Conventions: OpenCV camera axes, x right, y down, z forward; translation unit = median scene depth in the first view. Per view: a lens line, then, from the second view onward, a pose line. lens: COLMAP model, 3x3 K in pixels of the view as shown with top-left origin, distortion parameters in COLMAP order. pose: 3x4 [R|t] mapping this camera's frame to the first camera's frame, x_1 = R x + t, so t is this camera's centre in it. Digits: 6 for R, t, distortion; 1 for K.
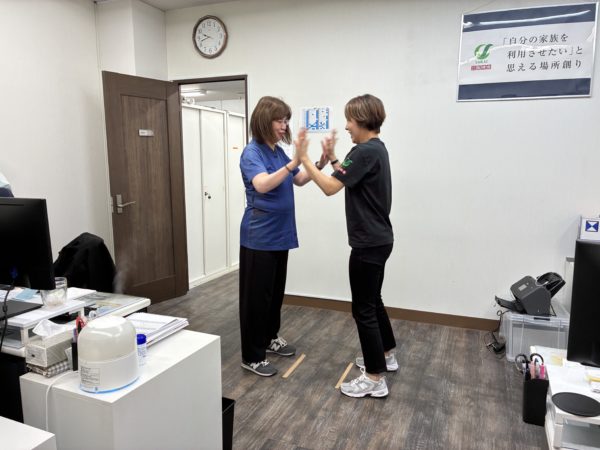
lens RADIAL K [[457.8, 0, 301.4], [0, 457.8, 228.8], [0, 0, 1]] dist [0.043713, -0.066826]
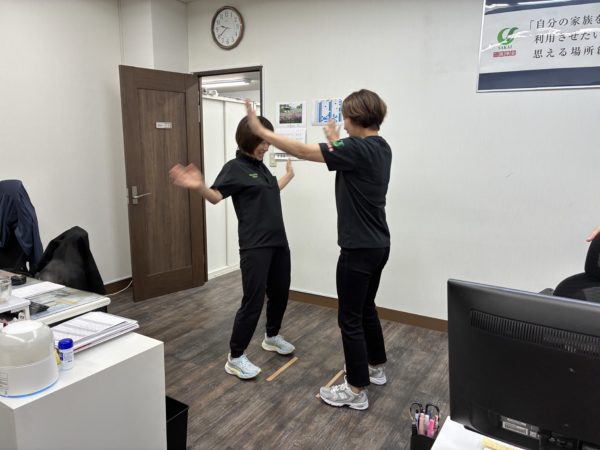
lens RADIAL K [[457.8, 0, 297.9], [0, 457.8, 224.5], [0, 0, 1]] dist [0.043713, -0.066826]
pose [[0.988650, 0.032054, -0.146779, 0.148585], [-0.029121, 0.999332, 0.022092, -0.028515], [0.147389, -0.017566, 0.988923, 0.049550]]
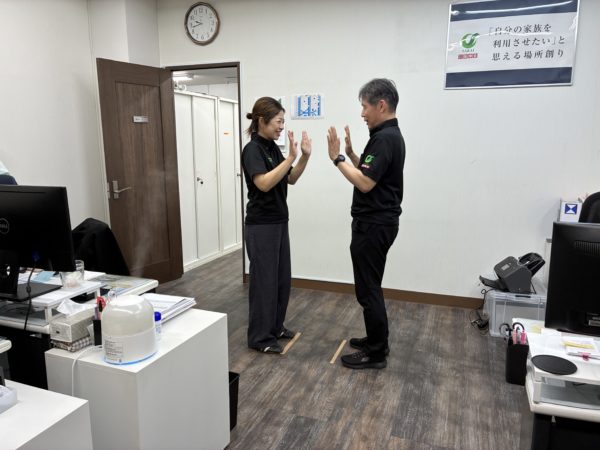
lens RADIAL K [[457.8, 0, 298.1], [0, 457.8, 228.9], [0, 0, 1]] dist [0.043713, -0.066826]
pose [[0.999653, -0.006955, 0.025388, -0.022341], [0.006065, 0.999371, 0.034949, -0.000571], [-0.025615, -0.034783, 0.999067, -0.042414]]
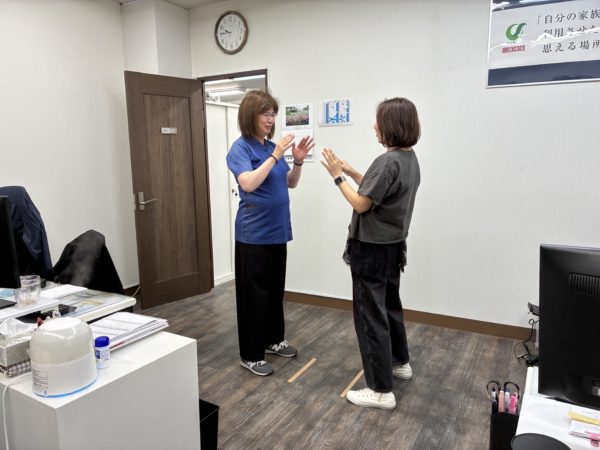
lens RADIAL K [[457.8, 0, 293.8], [0, 457.8, 223.6], [0, 0, 1]] dist [0.043713, -0.066826]
pose [[0.991206, 0.003416, -0.132281, 0.091965], [-0.003870, 0.999987, -0.003174, -0.003236], [0.132269, 0.003658, 0.991207, 0.049295]]
